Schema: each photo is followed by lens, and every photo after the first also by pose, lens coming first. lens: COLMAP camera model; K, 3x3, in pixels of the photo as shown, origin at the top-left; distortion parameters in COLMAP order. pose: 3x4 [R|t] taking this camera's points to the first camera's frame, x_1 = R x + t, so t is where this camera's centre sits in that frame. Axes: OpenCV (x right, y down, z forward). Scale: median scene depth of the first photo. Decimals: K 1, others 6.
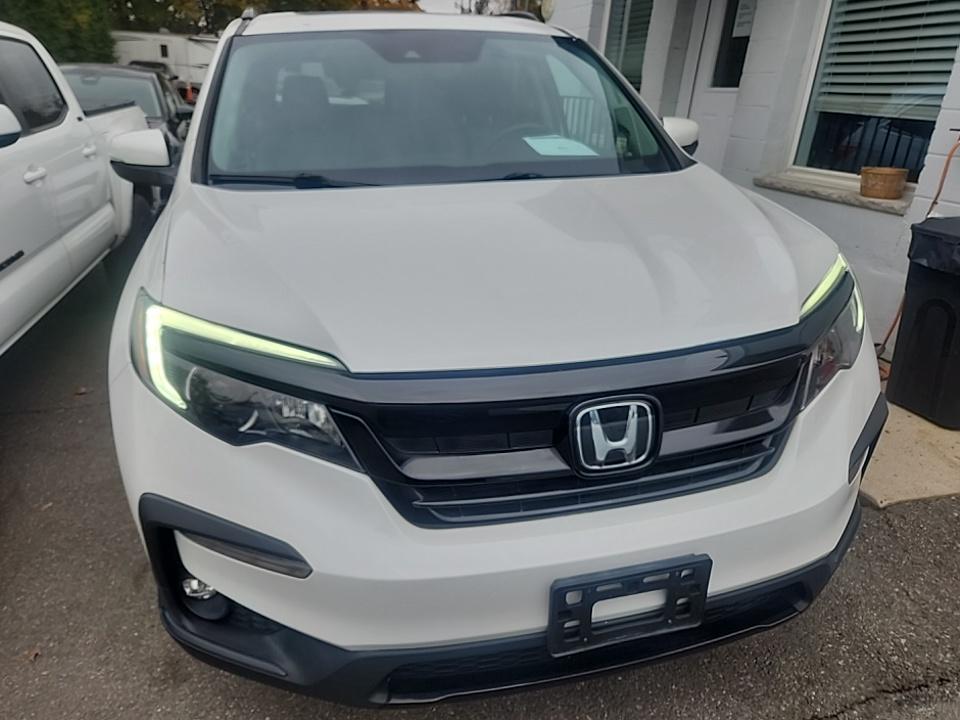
lens RADIAL K [[667.4, 0, 480.0], [0, 667.4, 360.0], [0, 0, 1]] dist [0.001130, -0.001653]
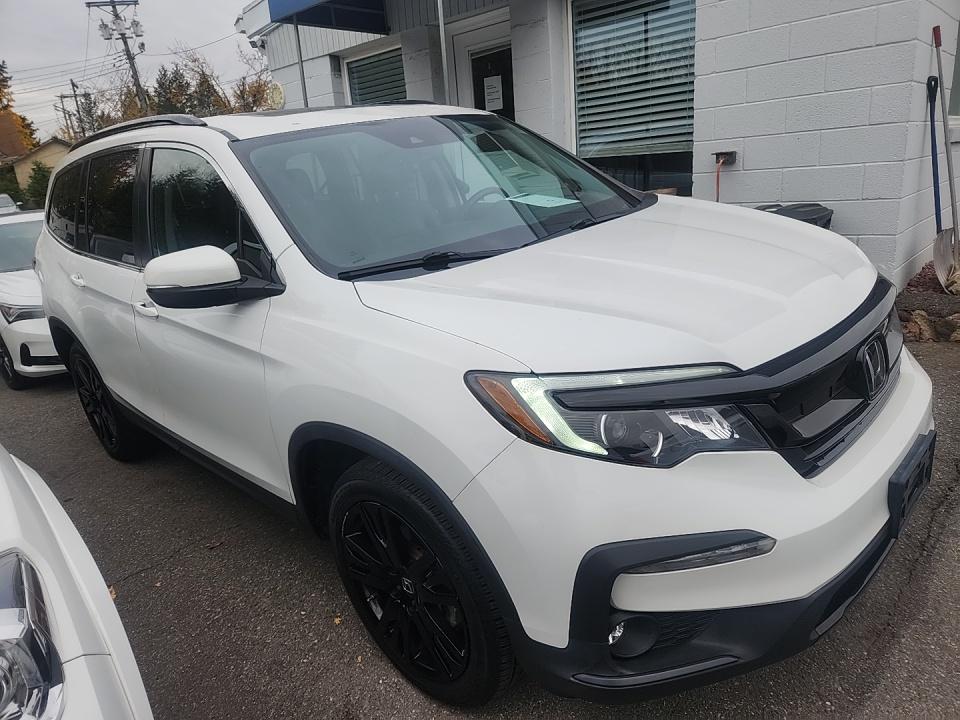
lens RADIAL K [[631.9, 0, 480.0], [0, 631.9, 360.0], [0, 0, 1]] dist [0.037021, -0.001886]
pose [[0.849861, -0.261786, 0.457389, -0.588472], [0.304097, 0.952433, -0.019912, -0.064533], [-0.430419, 0.156013, 0.889044, 0.091507]]
